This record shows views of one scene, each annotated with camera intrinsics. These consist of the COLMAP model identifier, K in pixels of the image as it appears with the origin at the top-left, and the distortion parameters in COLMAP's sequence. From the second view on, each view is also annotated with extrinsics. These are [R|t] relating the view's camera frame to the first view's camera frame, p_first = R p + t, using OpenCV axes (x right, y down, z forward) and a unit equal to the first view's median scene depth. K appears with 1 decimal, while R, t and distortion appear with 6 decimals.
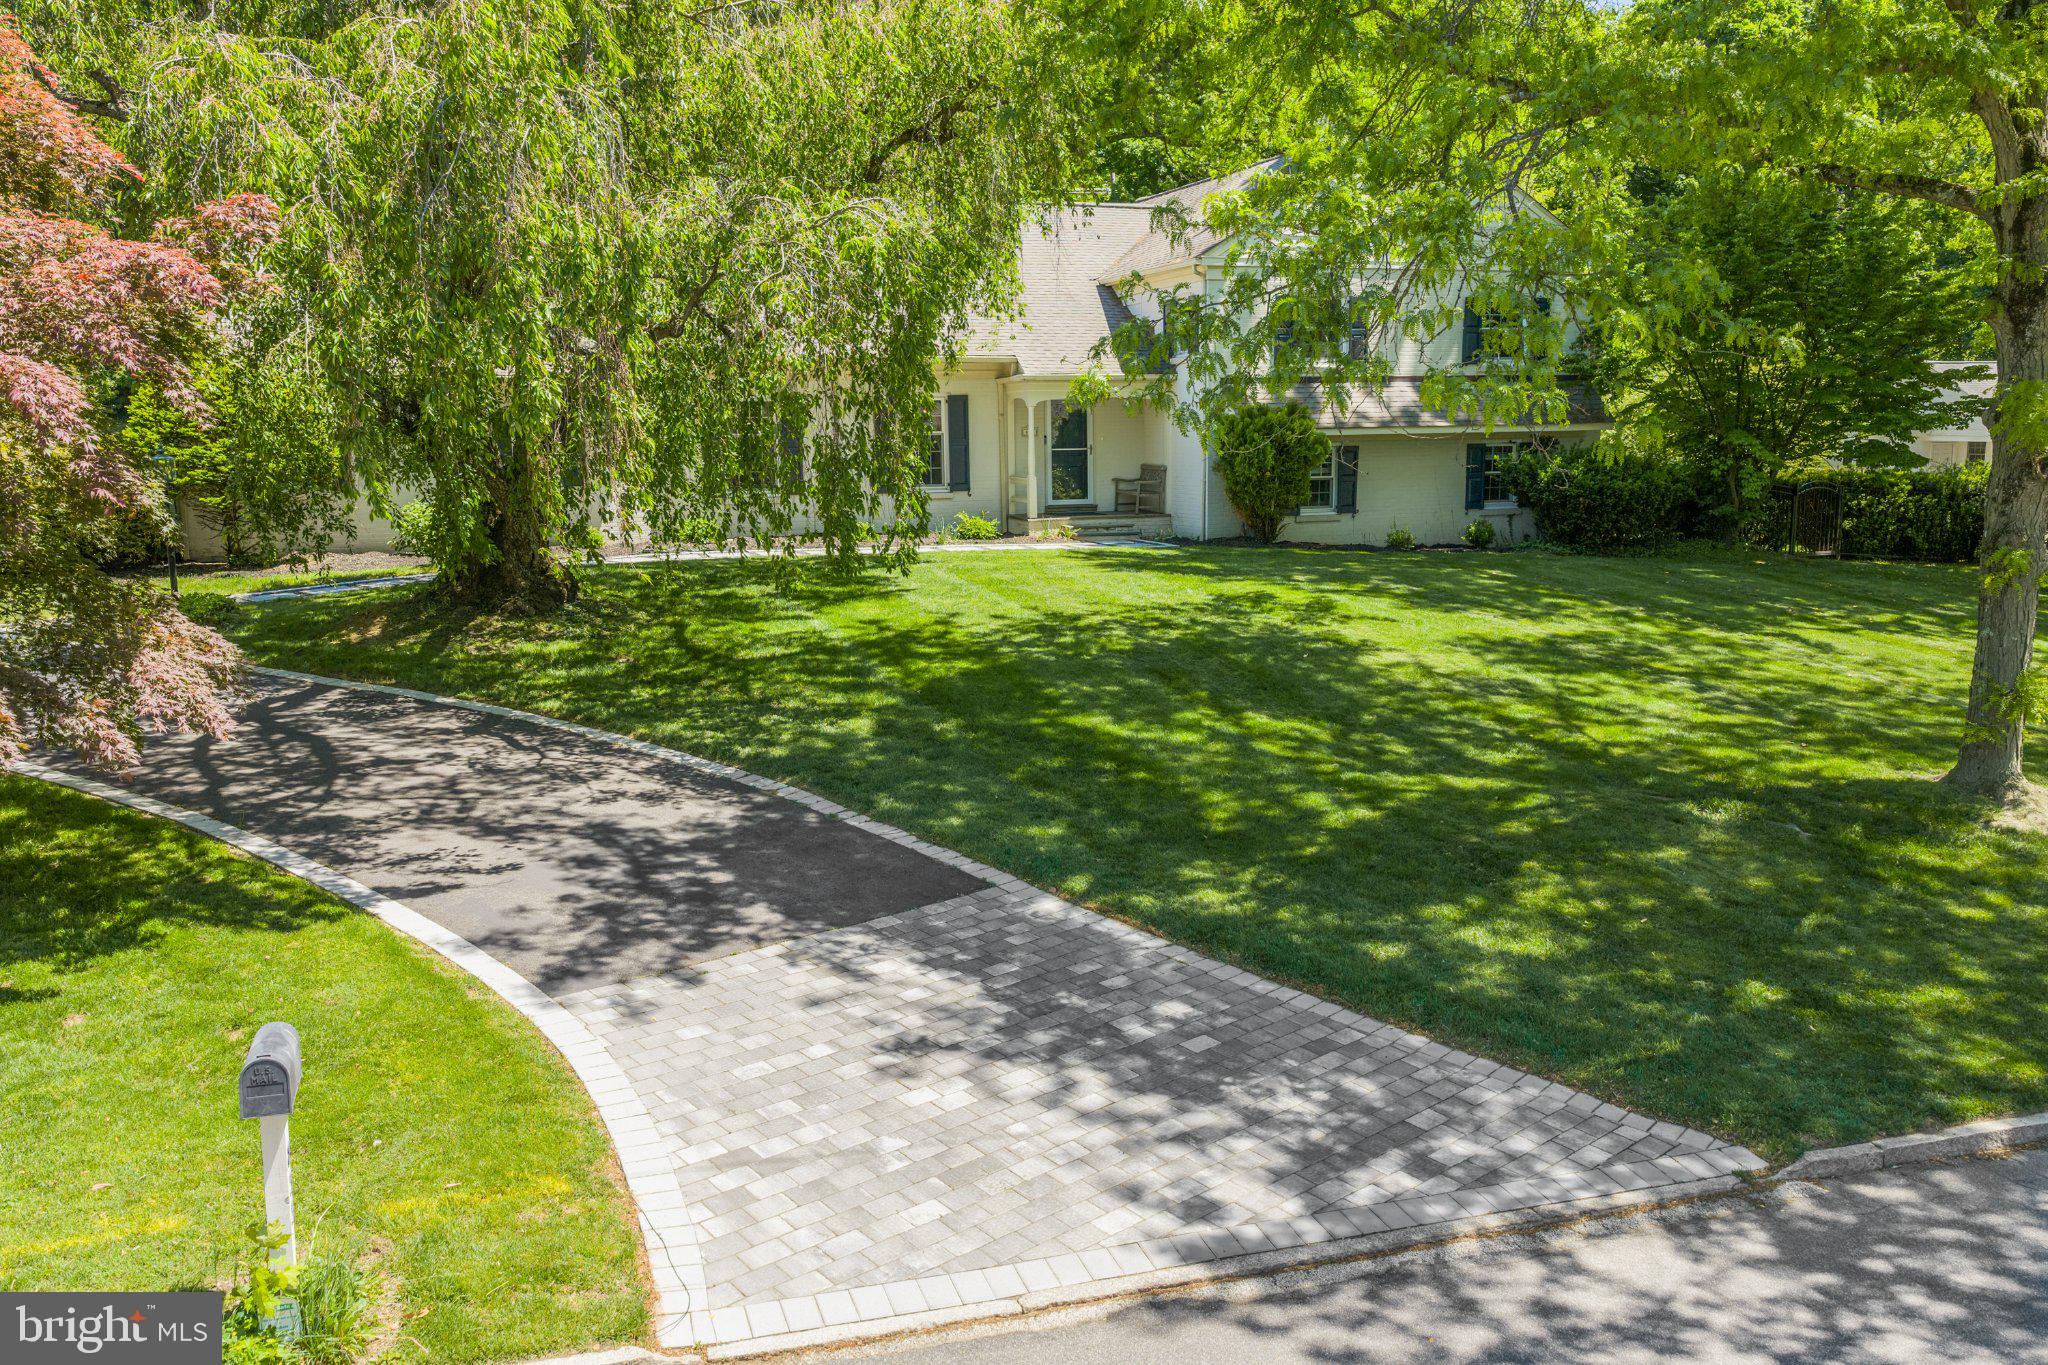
lens RADIAL K [[1678.2, 0, 1032.9], [0, 1678.2, 682.6], [0, 0, 1]] dist [0.005486, -0.001724]
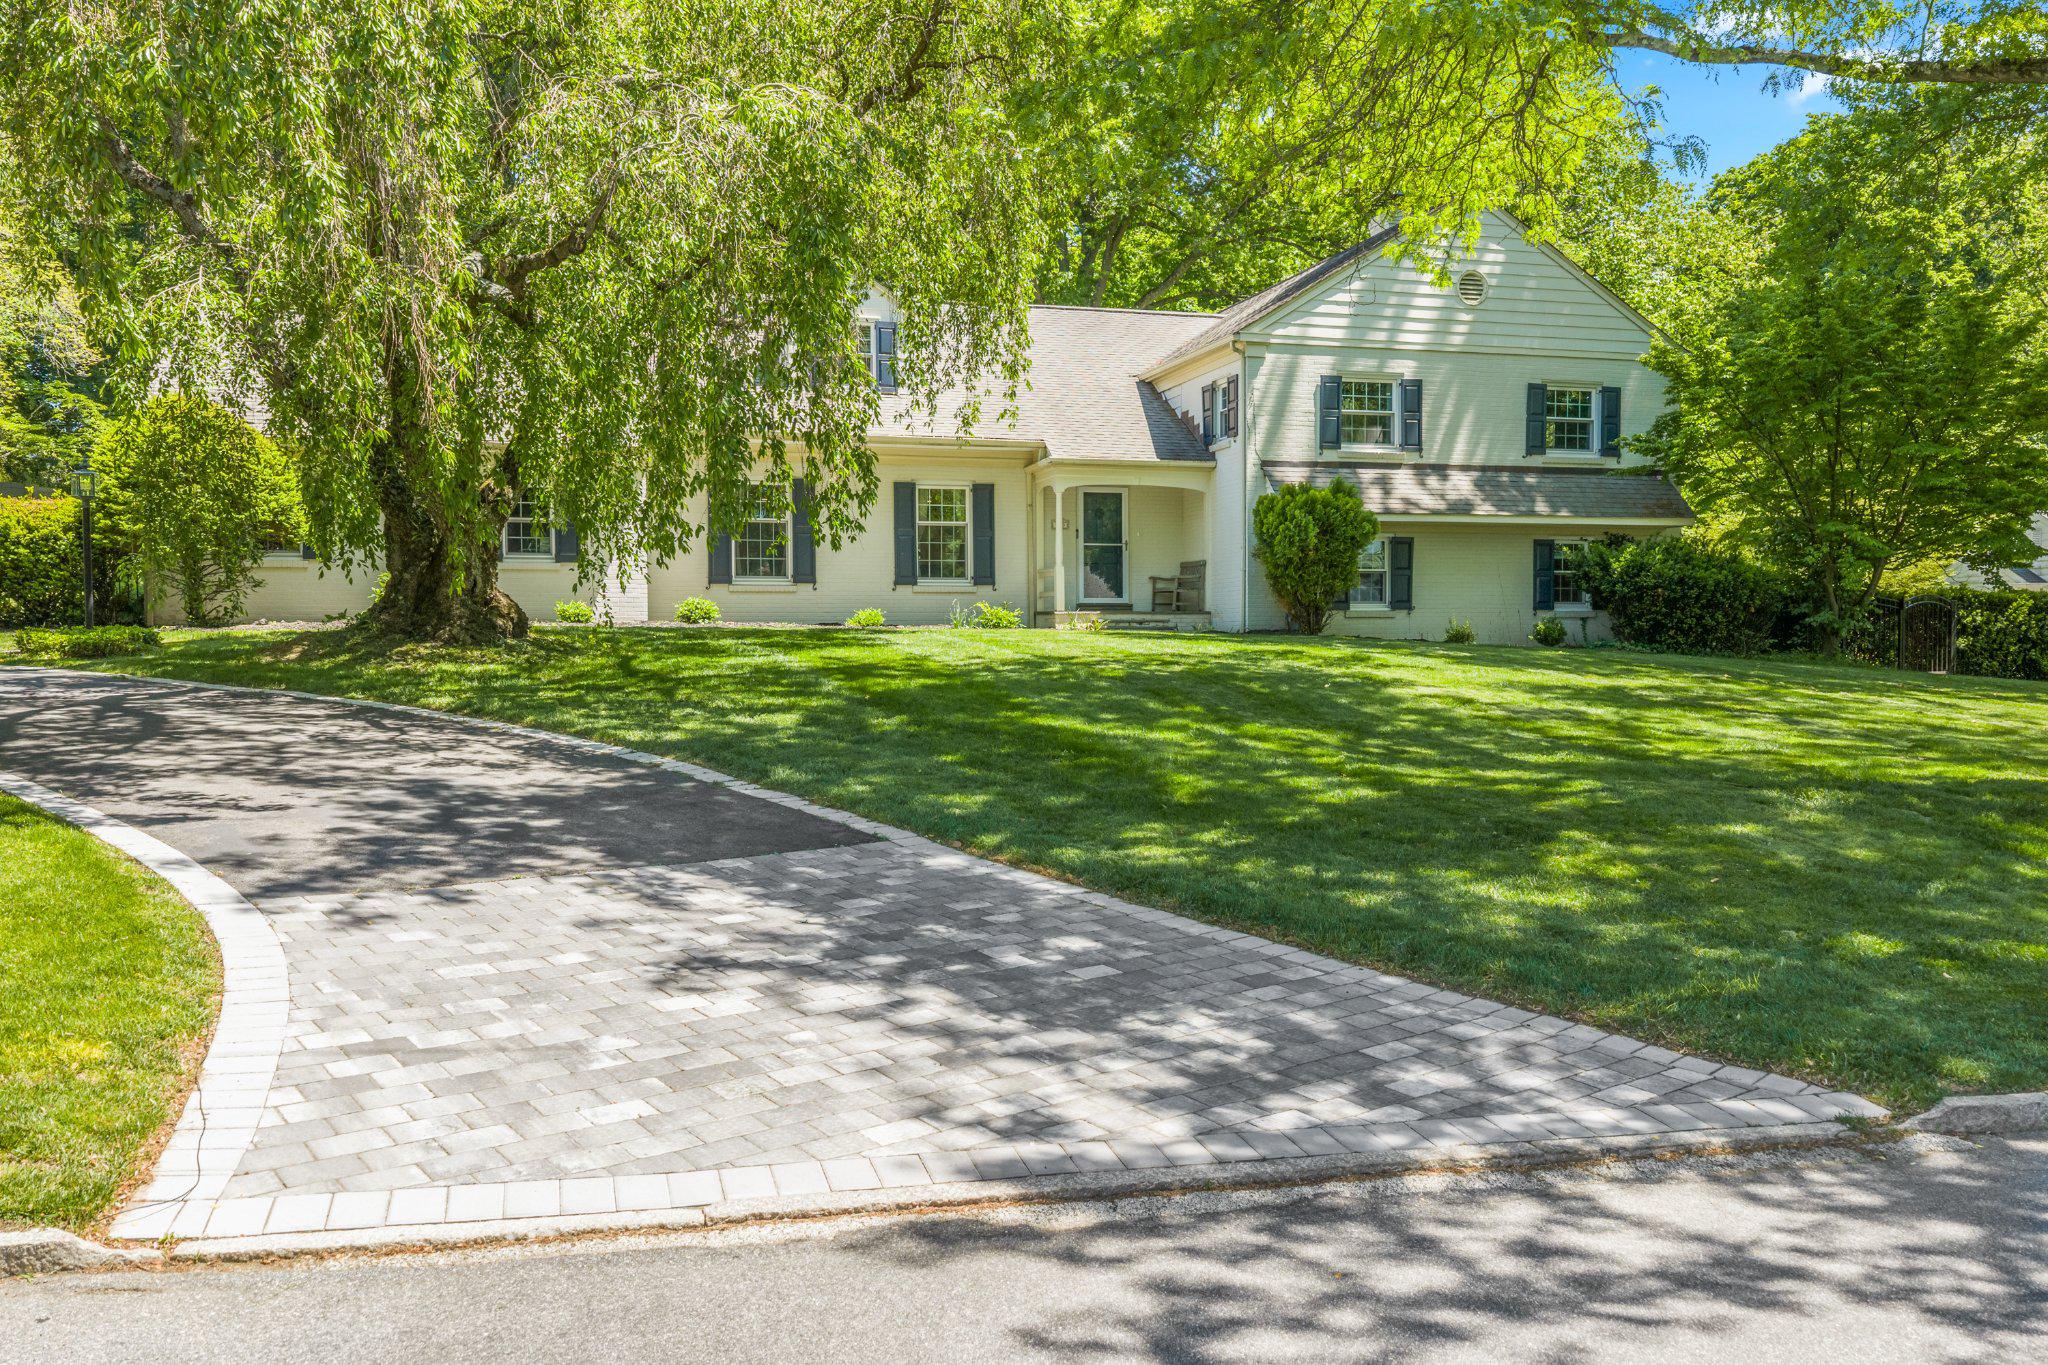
lens RADIAL K [[1678.2, 0, 1032.9], [0, 1678.2, 682.6], [0, 0, 1]] dist [0.005486, -0.001724]
pose [[0.998416, 0.008532, -0.055615, 0.099018], [-0.015575, 0.991721, -0.127462, 0.160811], [0.054067, 0.128126, 0.990283, 0.221081]]
